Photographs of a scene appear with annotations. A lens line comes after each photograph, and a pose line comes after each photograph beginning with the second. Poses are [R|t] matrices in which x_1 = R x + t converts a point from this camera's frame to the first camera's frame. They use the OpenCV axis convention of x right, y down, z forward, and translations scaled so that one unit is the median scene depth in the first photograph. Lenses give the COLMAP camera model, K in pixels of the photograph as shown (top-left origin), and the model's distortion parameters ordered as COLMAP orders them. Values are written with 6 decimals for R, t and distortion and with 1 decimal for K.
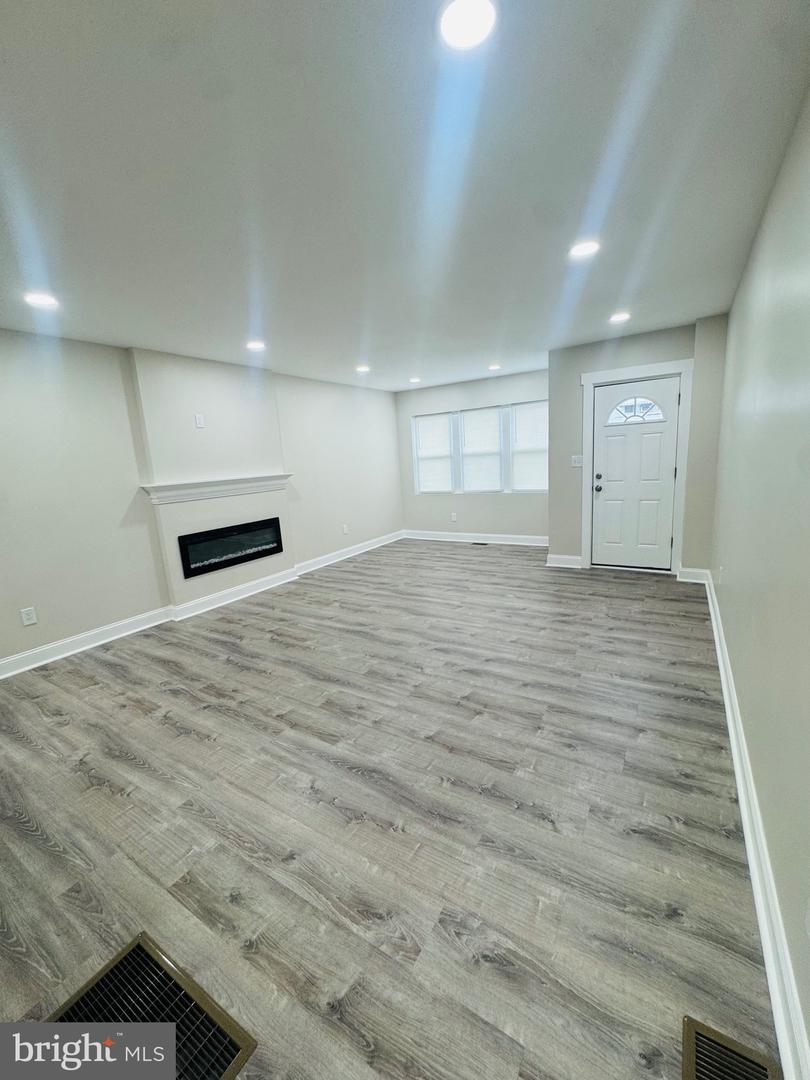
lens RADIAL K [[431.5, 0, 409.4], [0, 431.5, 538.6], [0, 0, 1]] dist [-0.004505, 0.000540]
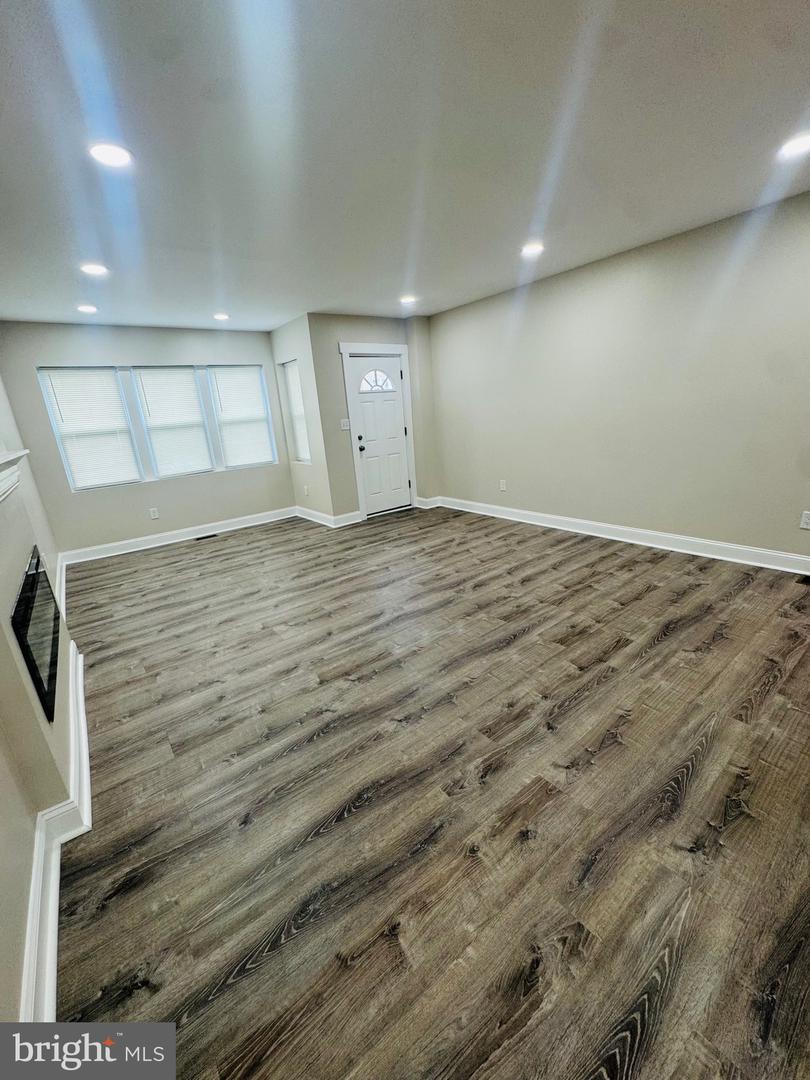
lens RADIAL K [[431.5, 0, 404.6], [0, 431.5, 535.5], [0, 0, 1]] dist [-0.004505, 0.000540]
pose [[0.358895, -0.227404, 0.905252, -0.883743], [0.225738, 0.962222, 0.152219, -0.060837], [-0.905669, 0.149720, 0.396670, 0.691335]]
